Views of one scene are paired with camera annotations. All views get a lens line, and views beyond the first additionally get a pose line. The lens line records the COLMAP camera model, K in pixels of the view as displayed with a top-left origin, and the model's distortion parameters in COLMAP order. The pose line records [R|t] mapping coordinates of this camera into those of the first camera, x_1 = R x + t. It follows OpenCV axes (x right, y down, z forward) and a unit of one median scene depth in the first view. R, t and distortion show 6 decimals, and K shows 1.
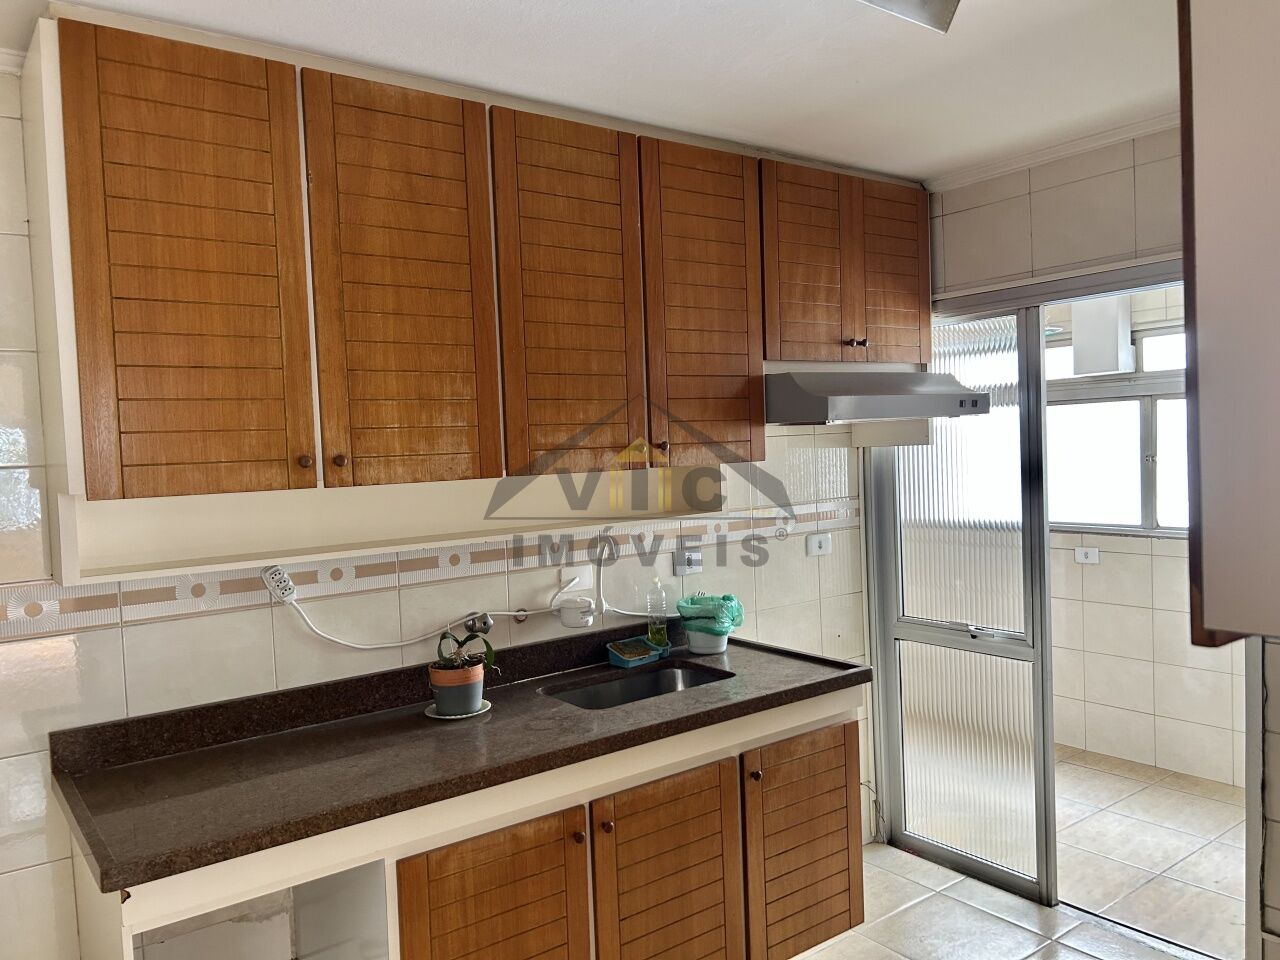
lens RADIAL K [[960.9, 0, 639.4], [0, 960.9, 479.5], [0, 0, 1]] dist [0.054849, -0.063717]
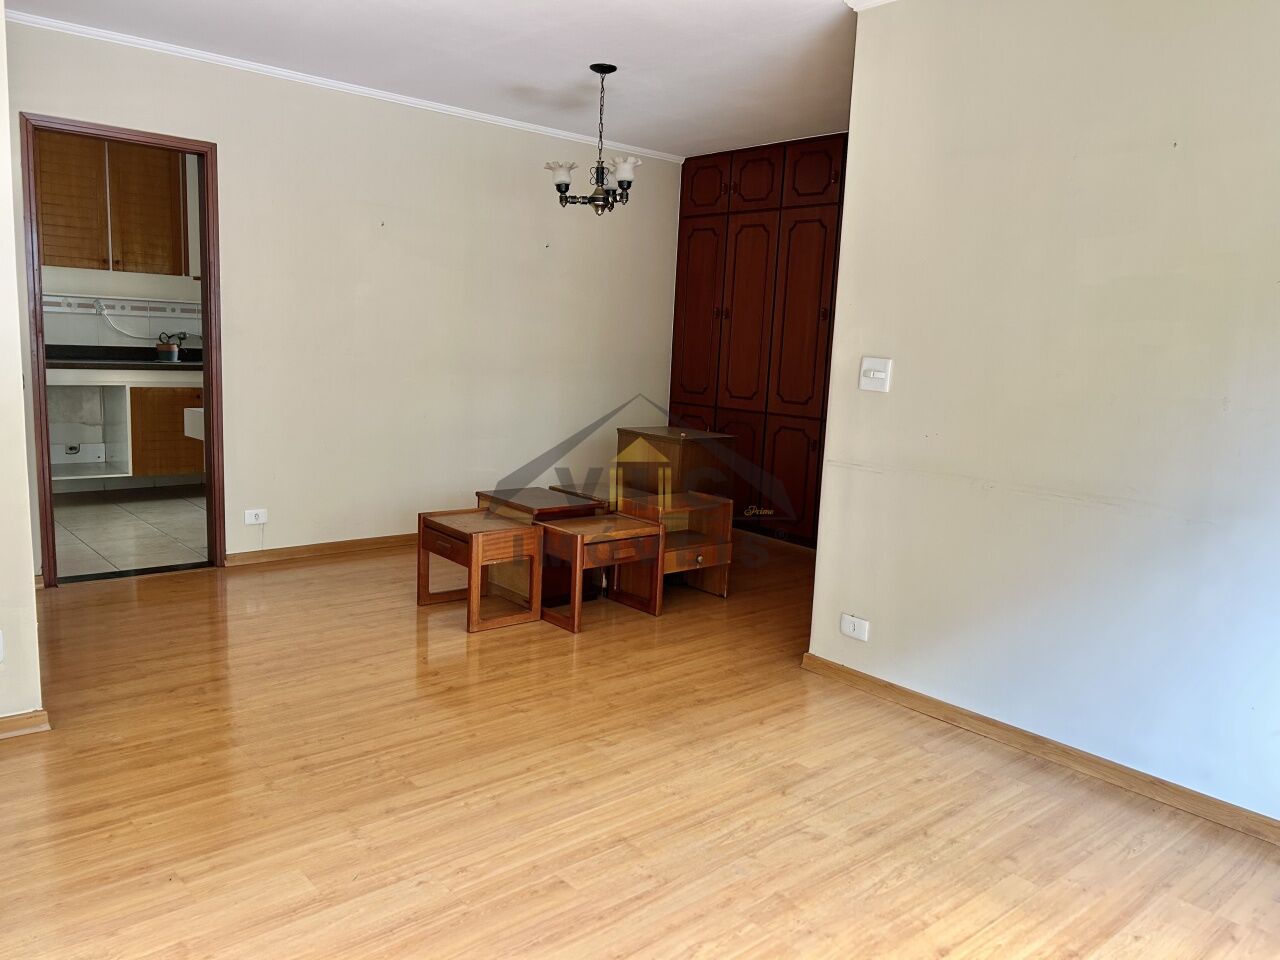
lens RADIAL K [[960.9, 0, 640.6], [0, 960.9, 482.9], [0, 0, 1]] dist [0.054849, -0.063717]
pose [[0.993818, 0.074451, 0.082357, 1.115129], [-0.083161, 0.990672, 0.107950, 0.199970], [-0.073552, -0.114132, 0.990739, -2.208837]]
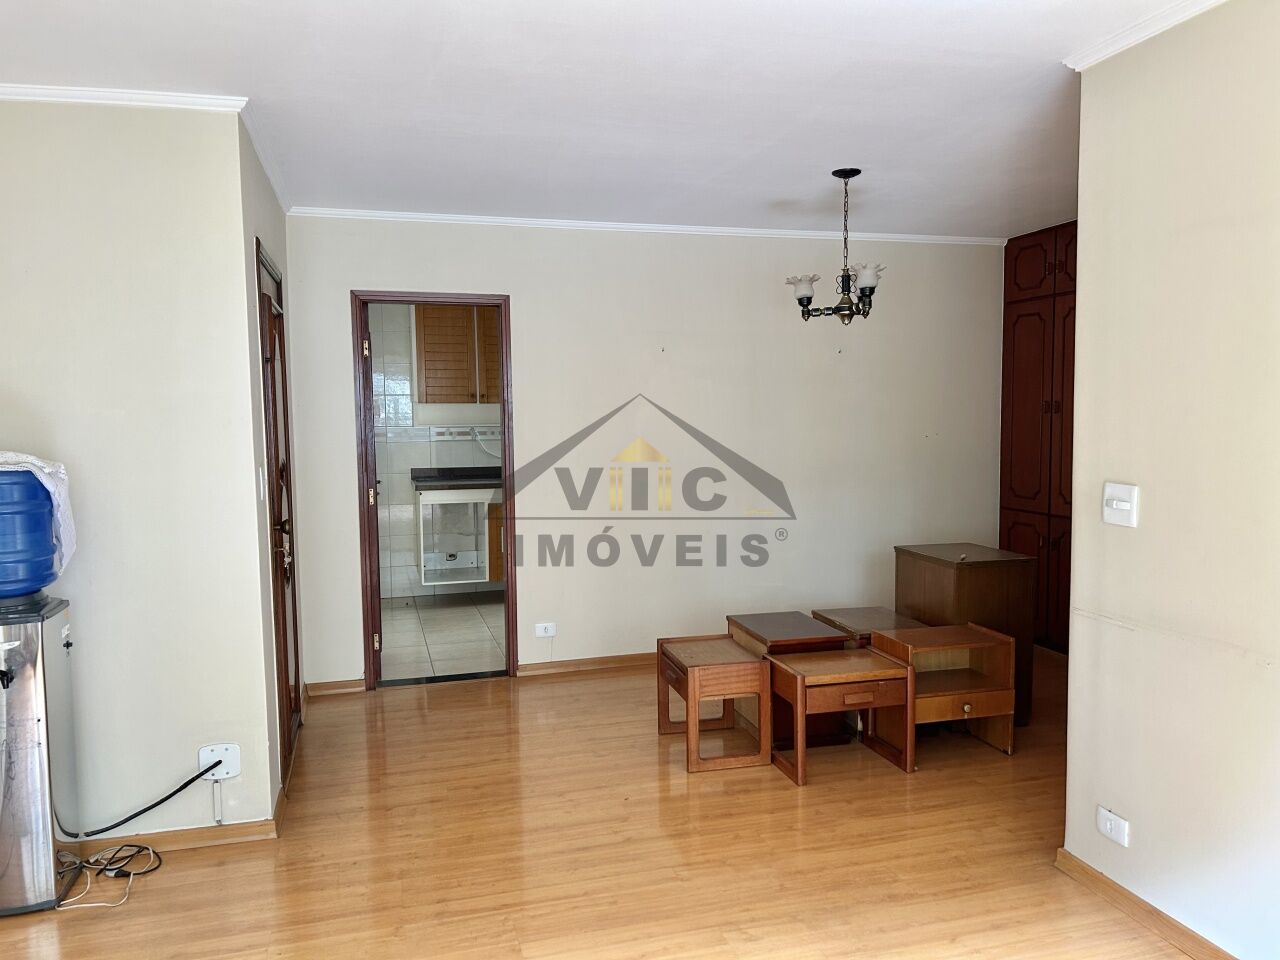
lens RADIAL K [[960.9, 0, 645.8], [0, 960.9, 480.6], [0, 0, 1]] dist [0.054849, -0.063717]
pose [[0.931165, 0.055537, -0.360343, 1.507467], [-0.040625, 0.997980, 0.048832, 0.092504], [0.362327, -0.030831, 0.931541, -2.037812]]
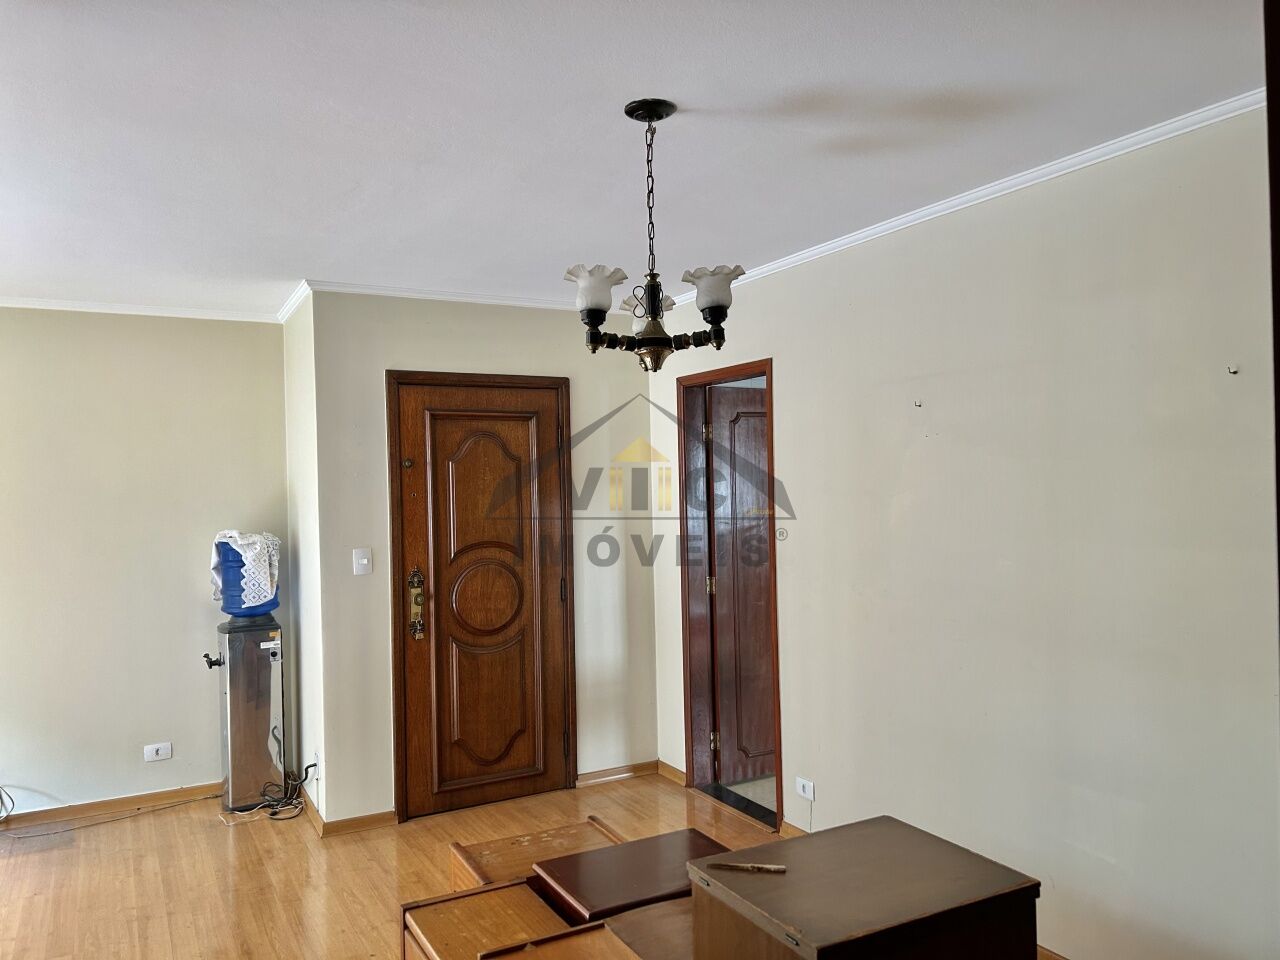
lens RADIAL K [[960.9, 0, 628.1], [0, 960.9, 490.1], [0, 0, 1]] dist [0.054849, -0.063717]
pose [[-0.175804, 0.047008, -0.983302, 2.254141], [-0.002905, 0.998830, 0.048270, -0.050701], [0.984421, 0.011342, -0.175462, 0.172689]]
